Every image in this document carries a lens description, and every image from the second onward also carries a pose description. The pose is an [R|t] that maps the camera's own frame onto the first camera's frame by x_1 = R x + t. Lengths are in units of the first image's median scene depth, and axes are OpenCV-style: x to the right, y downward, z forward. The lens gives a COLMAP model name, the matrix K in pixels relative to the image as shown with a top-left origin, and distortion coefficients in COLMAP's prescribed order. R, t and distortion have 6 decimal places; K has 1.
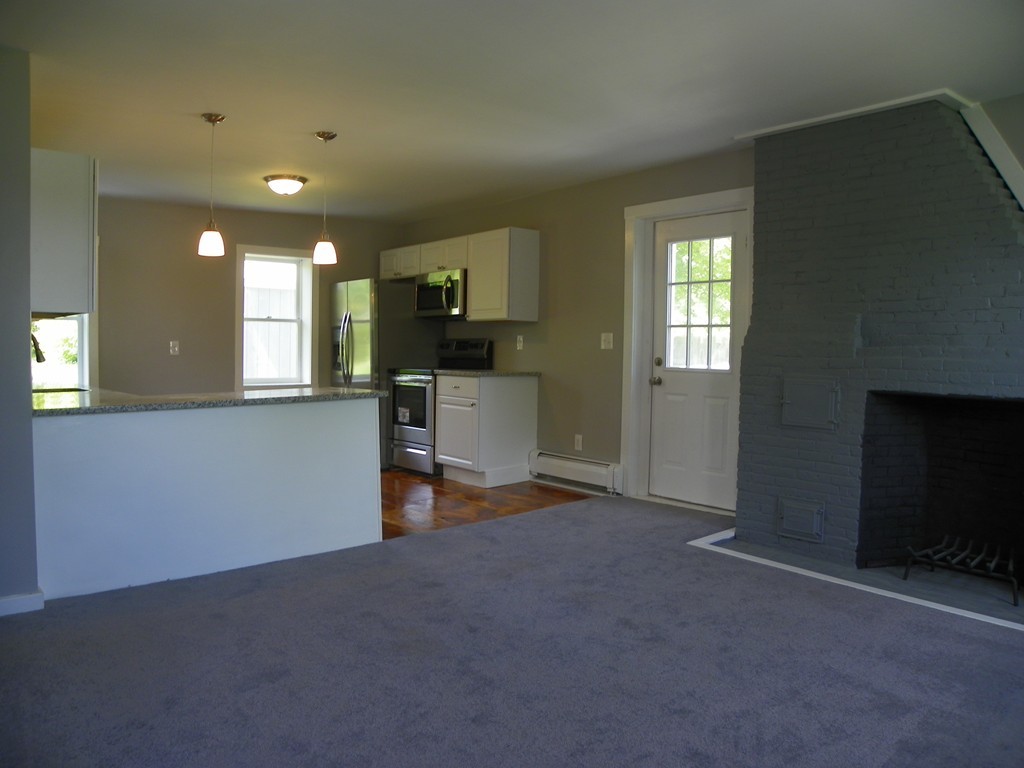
lens RADIAL K [[770.0, 0, 511.5], [0, 770.0, 382.9], [0, 0, 1]] dist [-0.144967, 0.076313]
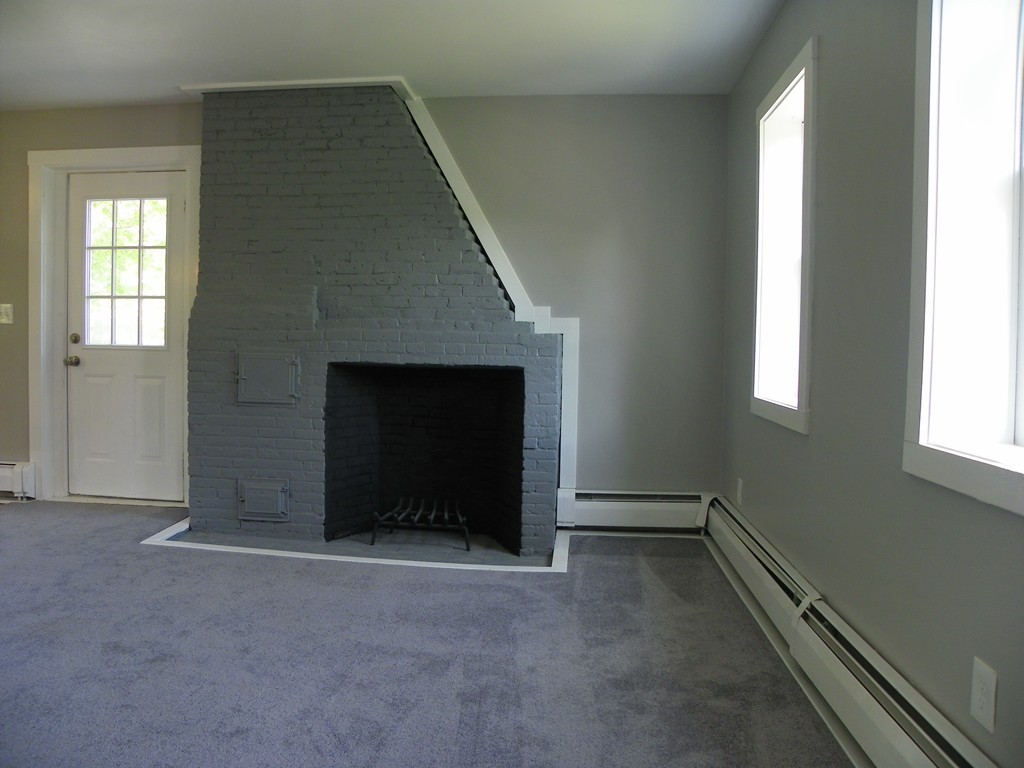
lens RADIAL K [[770.0, 0, 505.4], [0, 770.0, 382.1], [0, 0, 1]] dist [-0.144967, 0.076313]
pose [[0.700814, -0.032364, 0.712609, -0.073555], [0.021087, 0.999474, 0.024654, 0.013671], [-0.713032, -0.002251, 0.701128, 0.098524]]
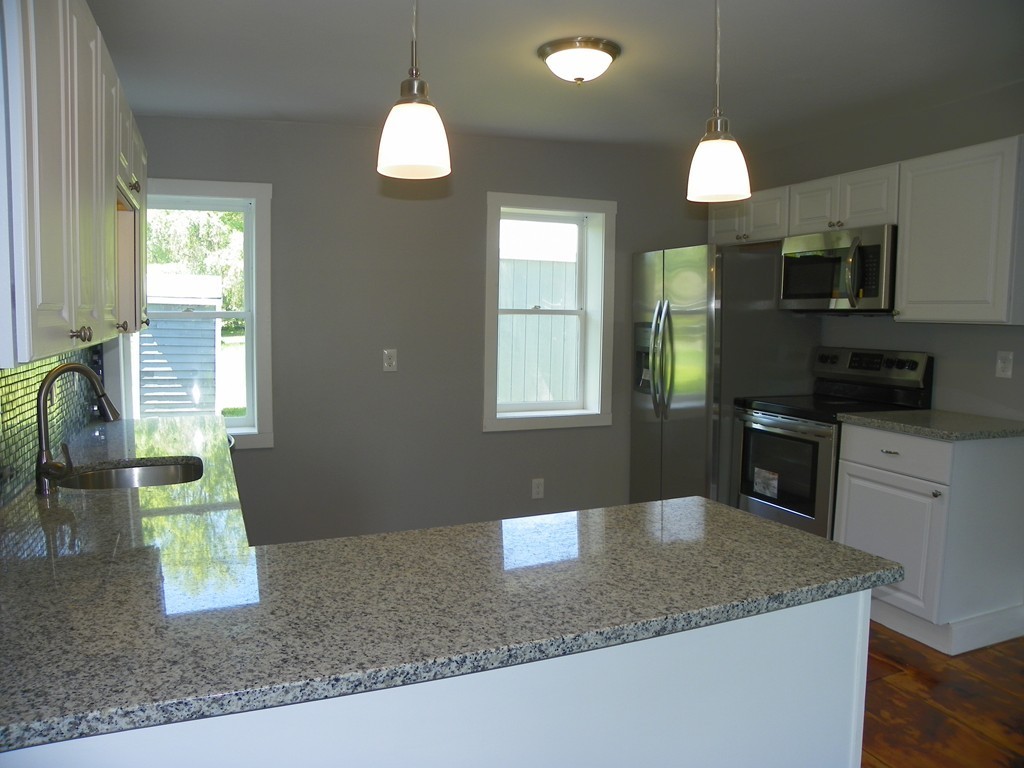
lens RADIAL K [[770.0, 0, 509.9], [0, 770.0, 387.7], [0, 0, 1]] dist [-0.144967, 0.076313]
pose [[0.949112, 0.028088, -0.313685, -0.225673], [-0.013667, 0.998750, 0.048080, -0.082818], [0.314643, -0.041346, 0.948309, 0.623680]]
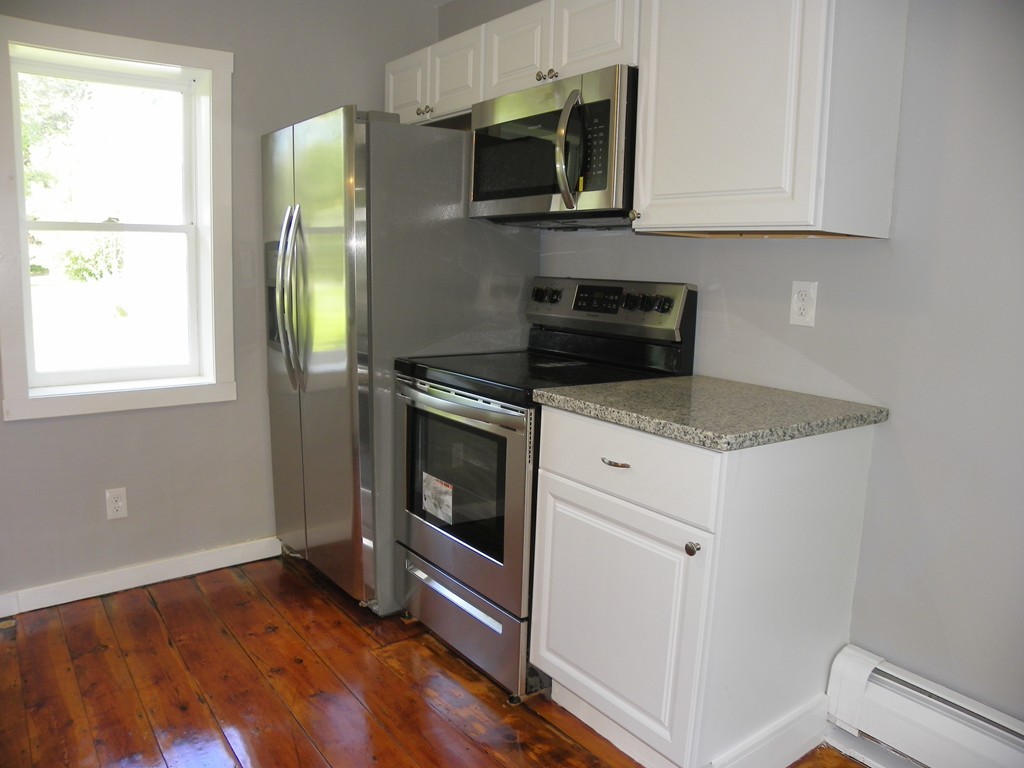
lens RADIAL K [[770.0, 0, 503.9], [0, 770.0, 389.7], [0, 0, 1]] dist [-0.144967, 0.076313]
pose [[0.997608, 0.021622, -0.065650, -0.134683], [-0.013498, 0.992469, 0.121750, -0.078536], [0.067788, -0.120572, 0.990387, 1.012604]]
